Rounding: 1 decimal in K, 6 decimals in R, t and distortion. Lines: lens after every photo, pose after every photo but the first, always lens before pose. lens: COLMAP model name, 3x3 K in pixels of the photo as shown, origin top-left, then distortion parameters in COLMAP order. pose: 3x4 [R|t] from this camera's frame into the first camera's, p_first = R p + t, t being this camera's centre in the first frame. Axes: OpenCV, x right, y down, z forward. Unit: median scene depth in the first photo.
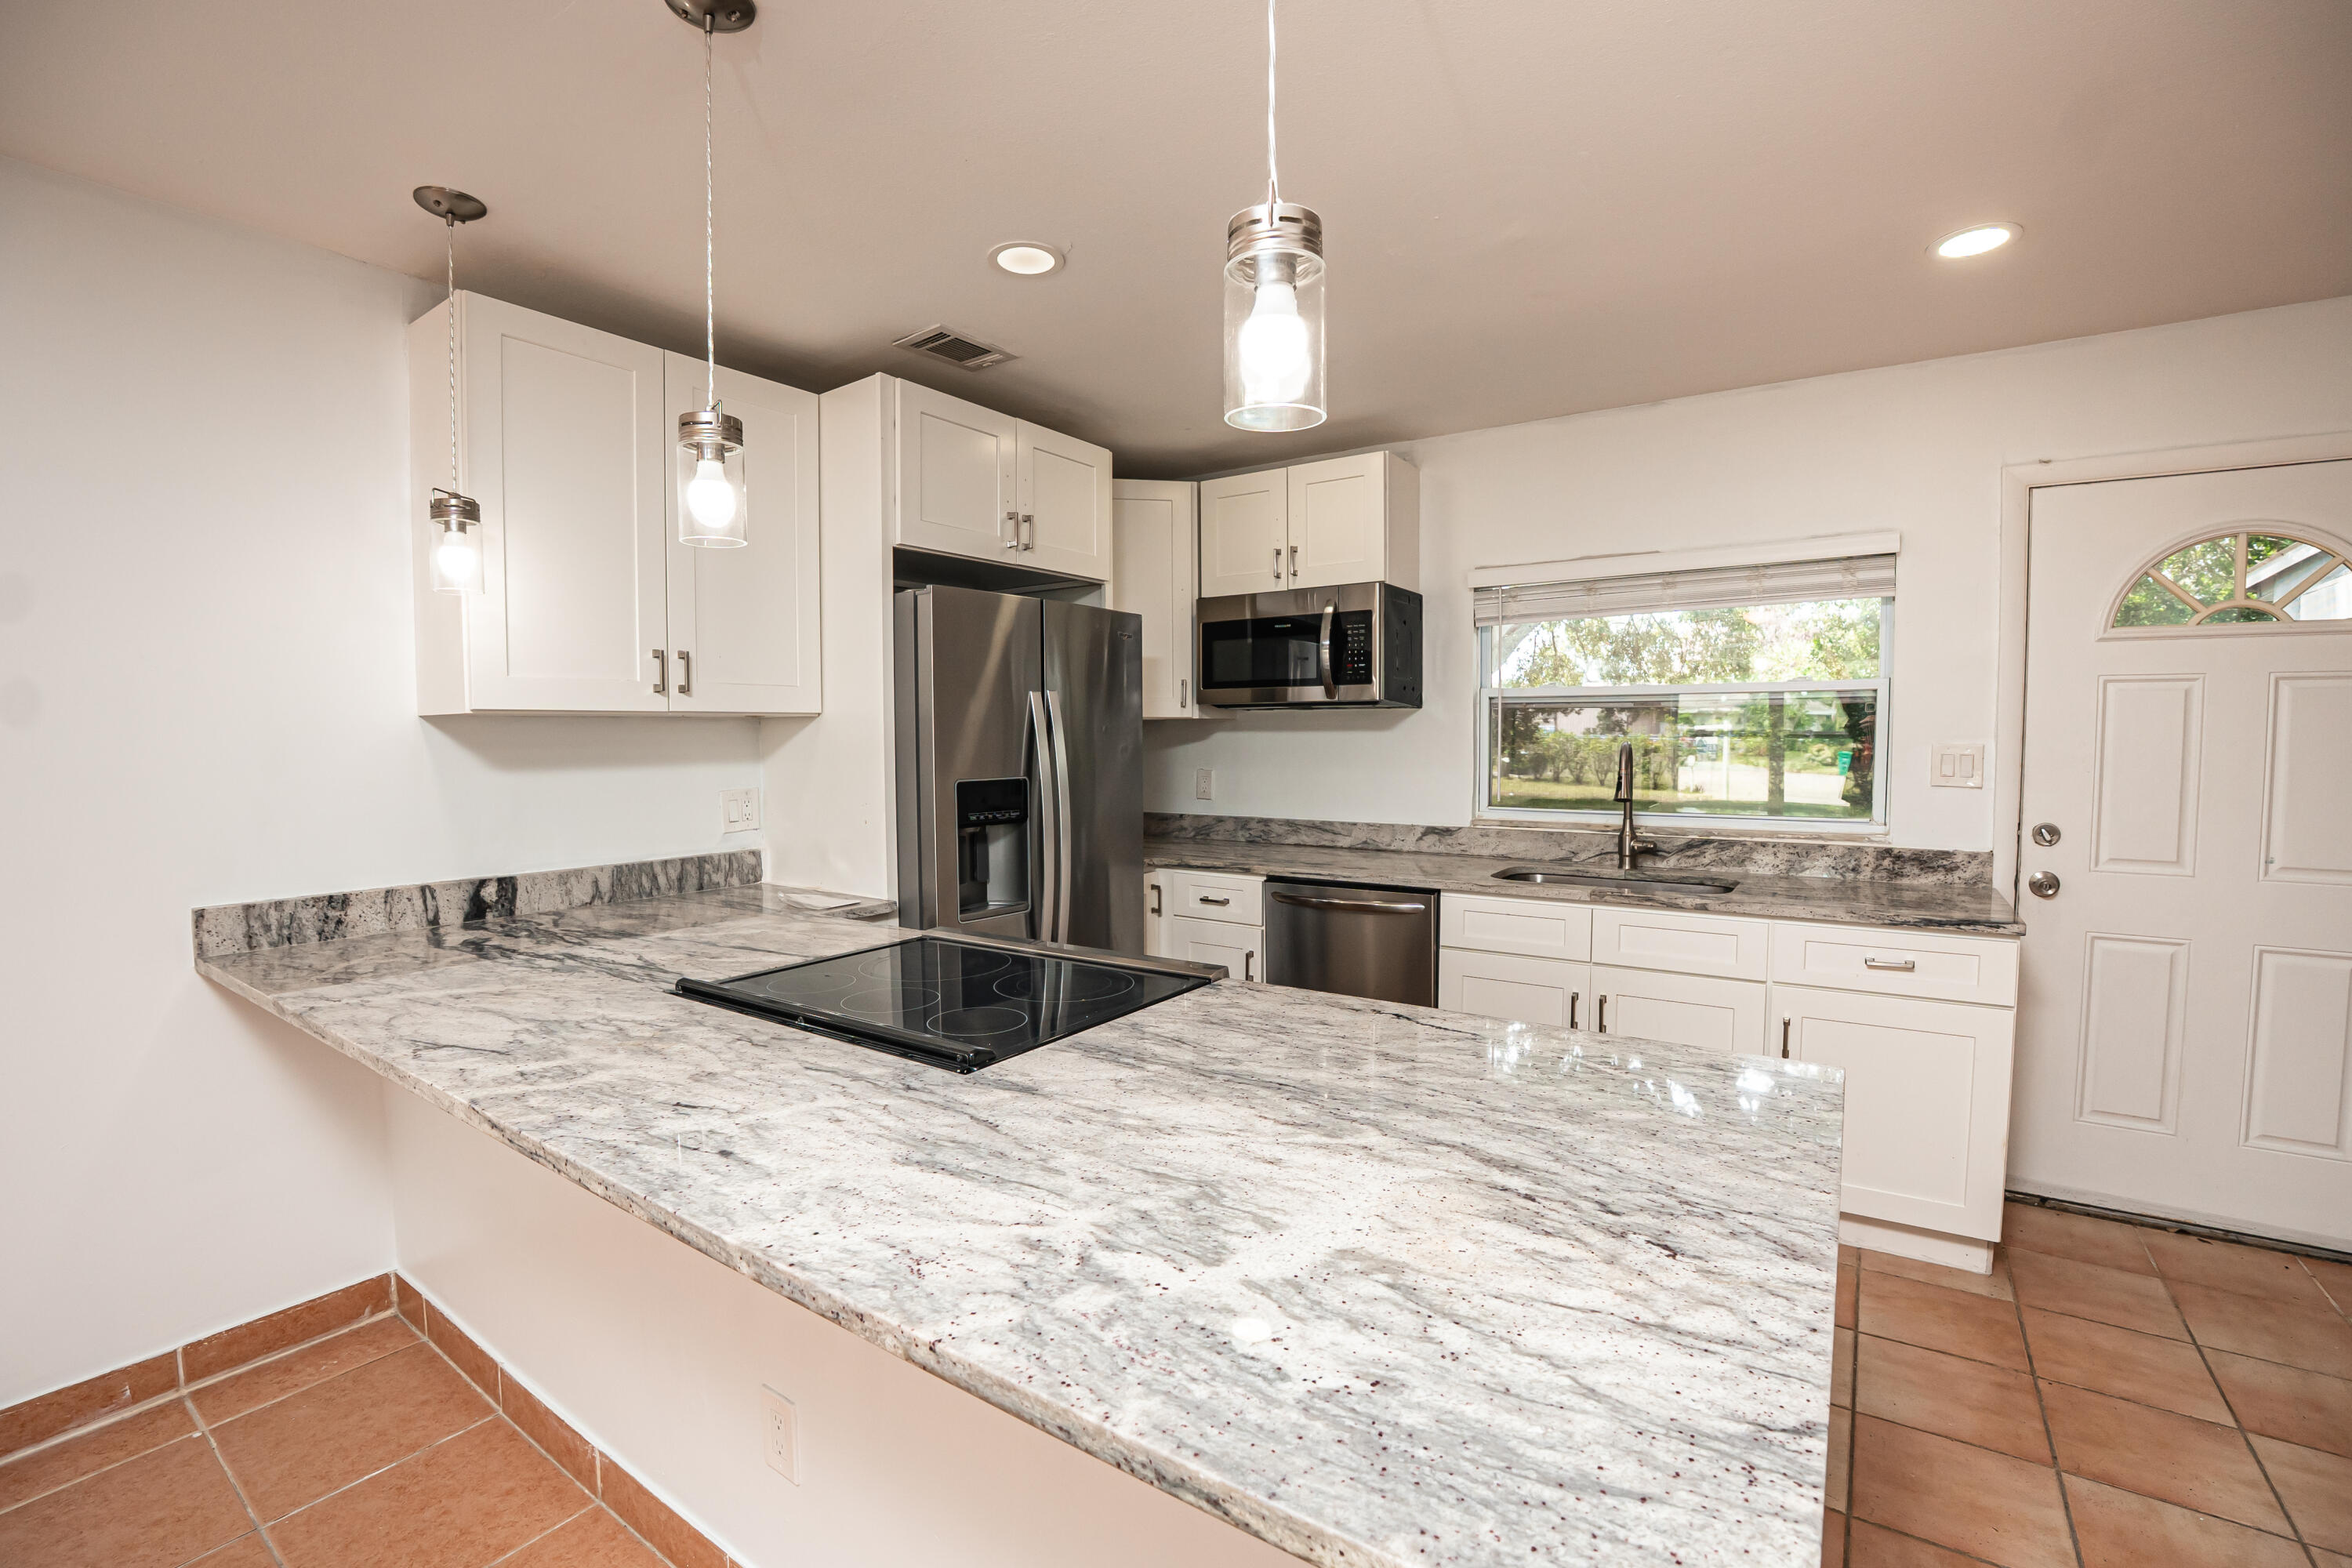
lens RADIAL K [[1020.5, 0, 1182.7], [0, 1020.5, 789.7], [0, 0, 1]] dist [-0.071700, 0.016830]
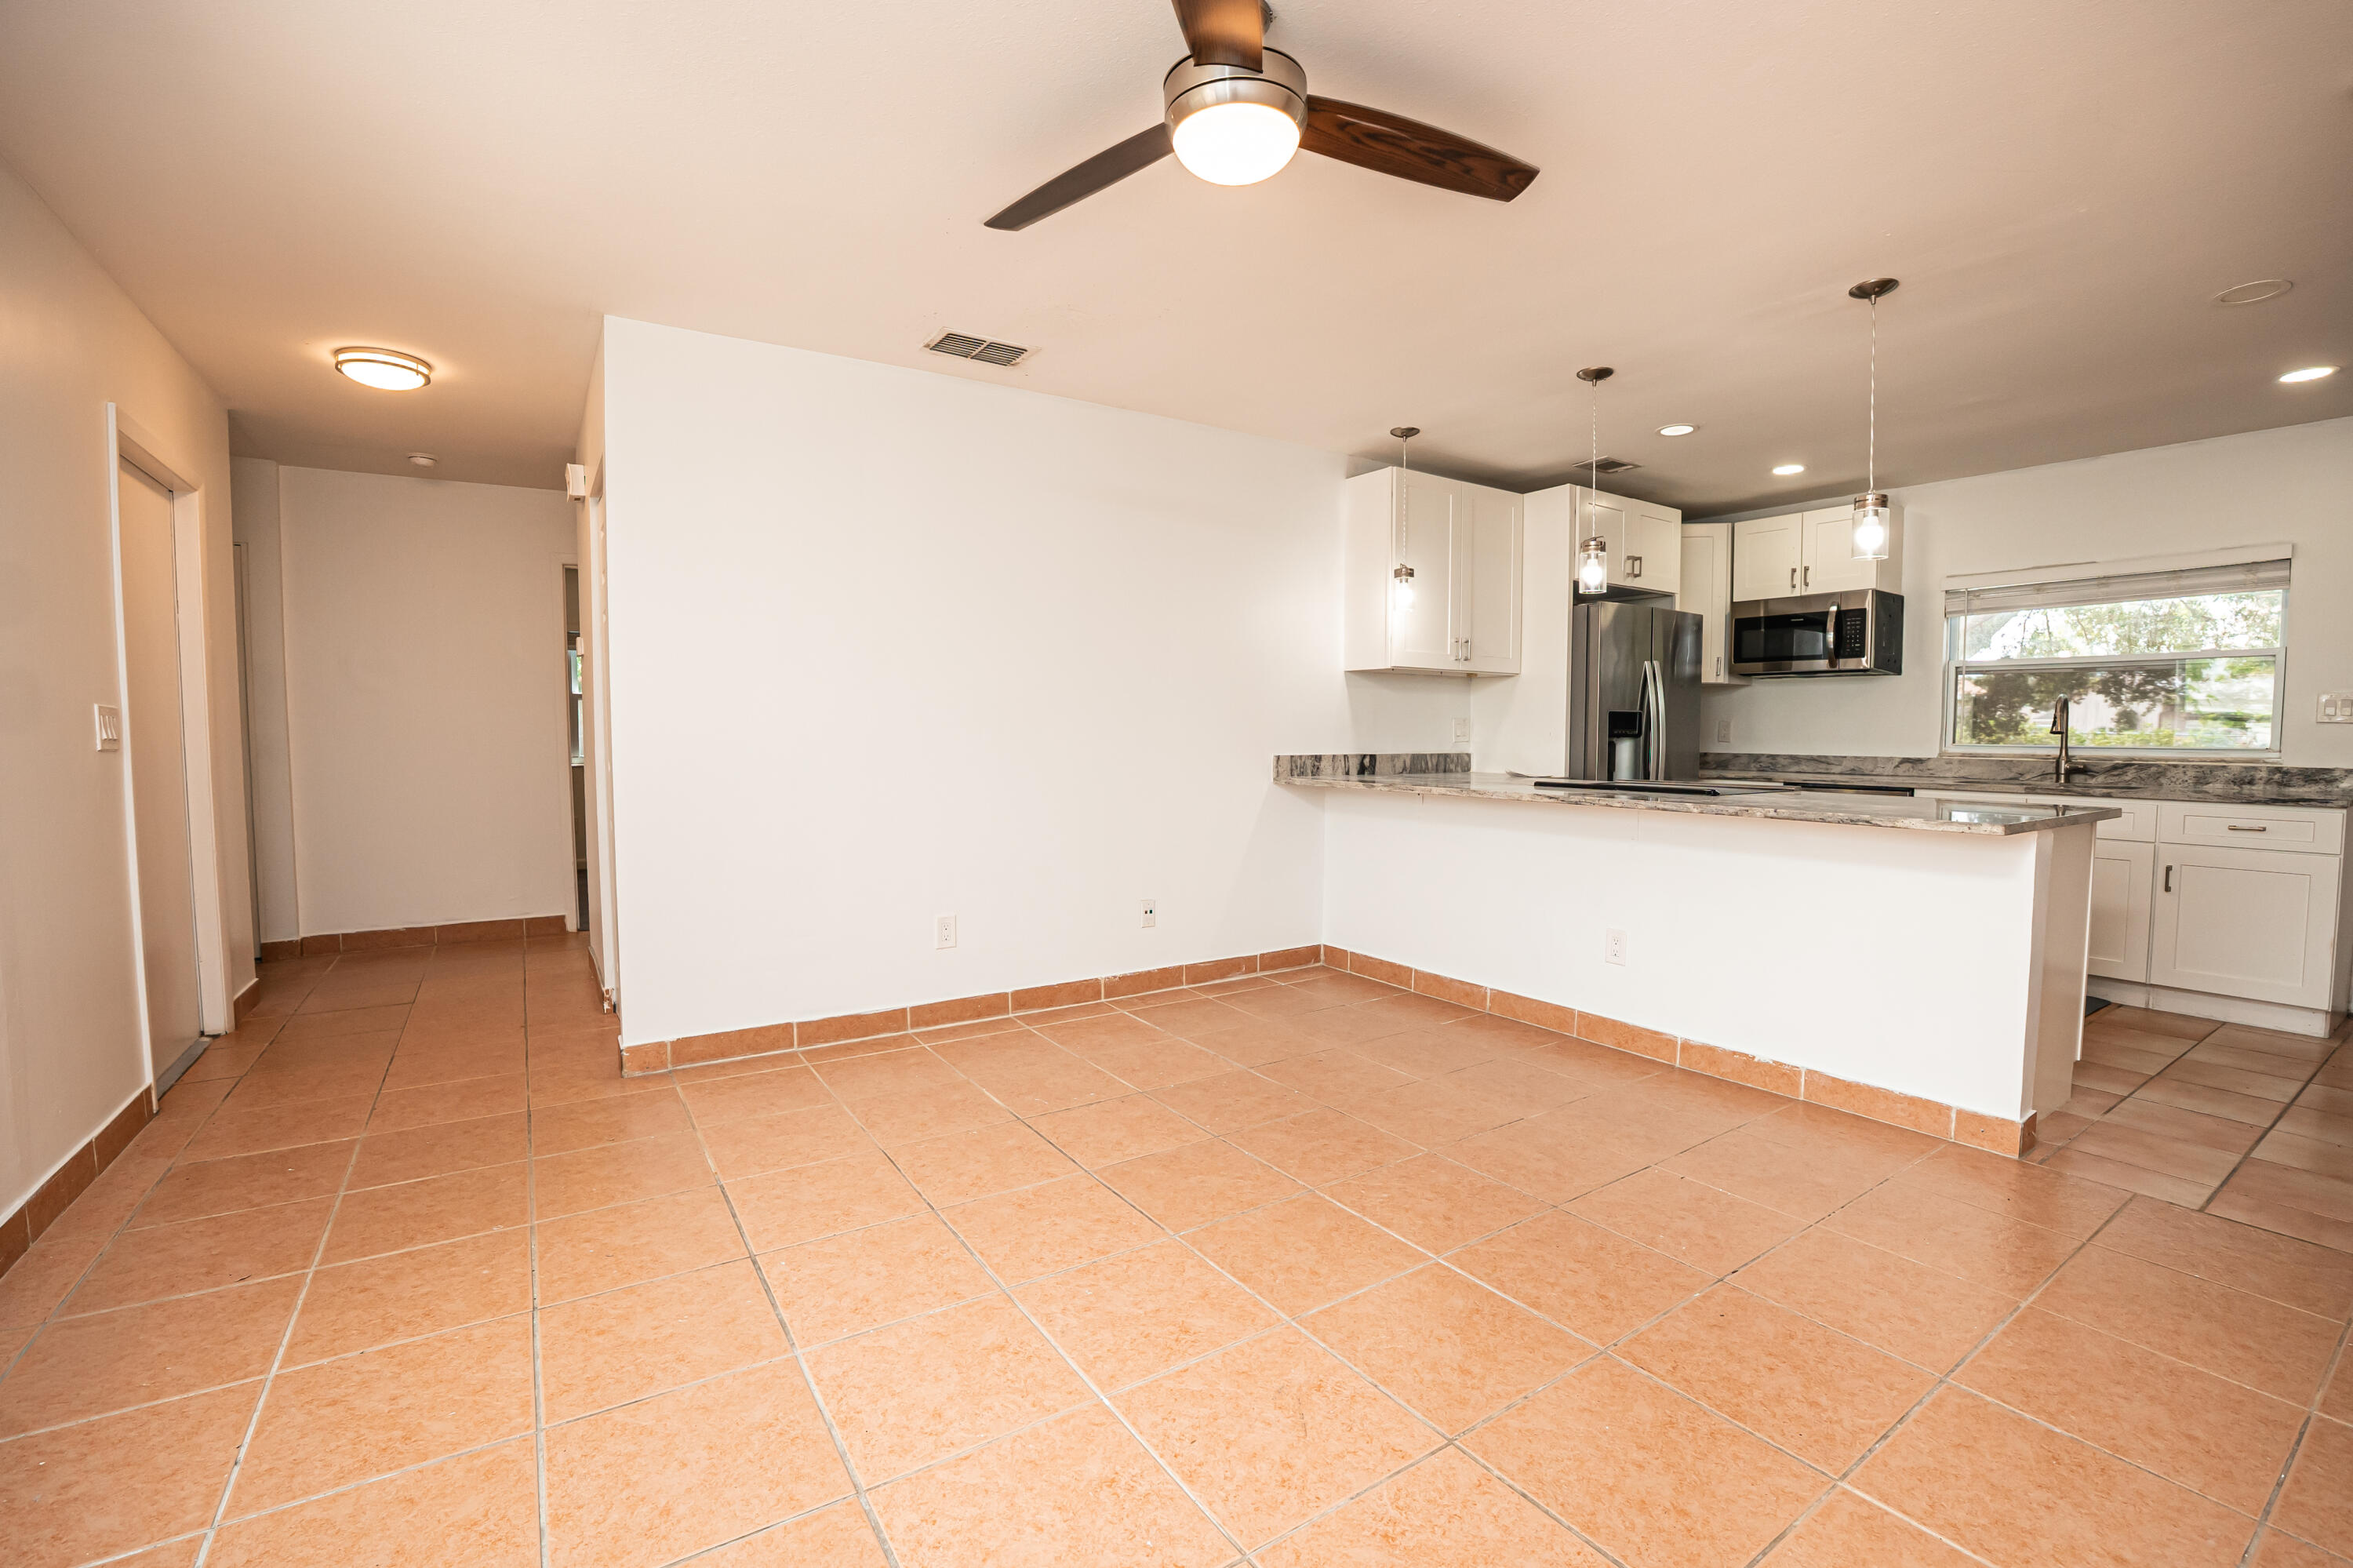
lens RADIAL K [[1021.0, 0, 1183.2], [0, 1021.0, 789.7], [0, 0, 1]] dist [-0.071700, 0.016830]
pose [[0.928980, 0.031218, -0.368811, -0.235946], [-0.030176, 0.999508, 0.008595, 0.125516], [0.368898, 0.003145, 0.929465, -0.838940]]
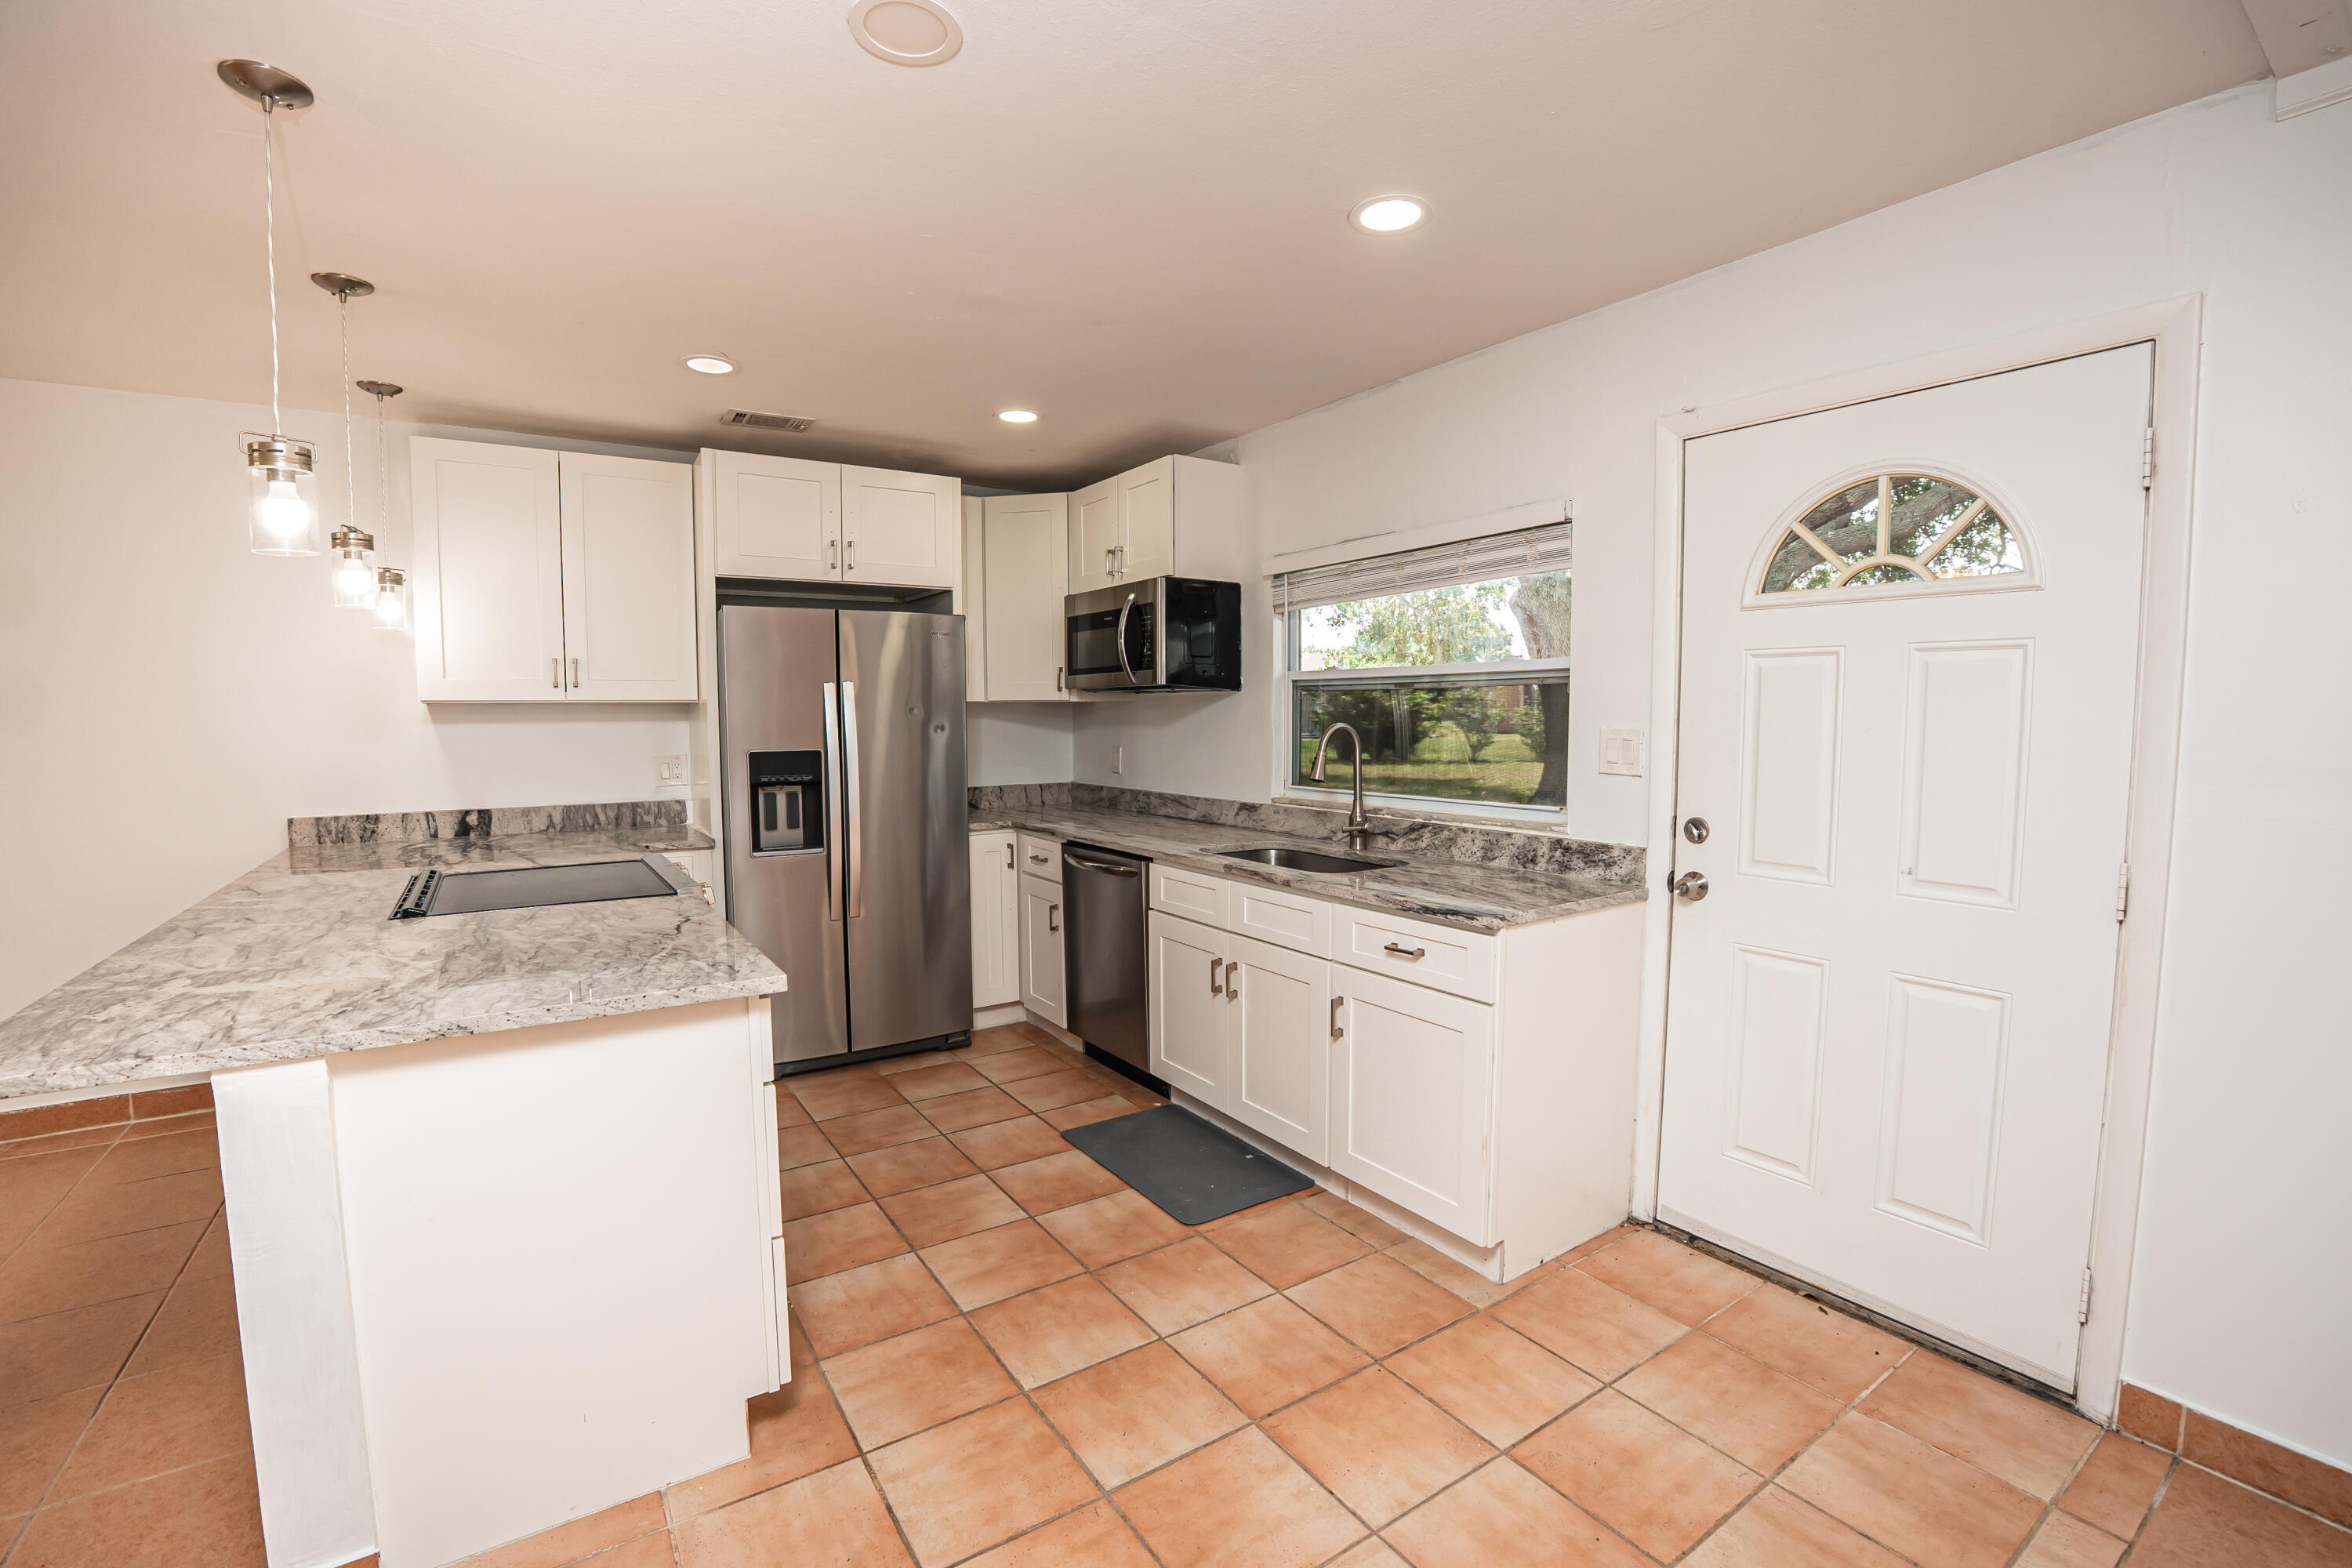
lens RADIAL K [[1020.5, 0, 1182.7], [0, 1020.5, 789.7], [0, 0, 1]] dist [-0.071700, 0.016830]
pose [[0.931088, 0.029660, -0.363587, 0.717022], [-0.021711, 0.999428, 0.025933, -0.004176], [0.364148, -0.016252, 0.931199, -0.019126]]
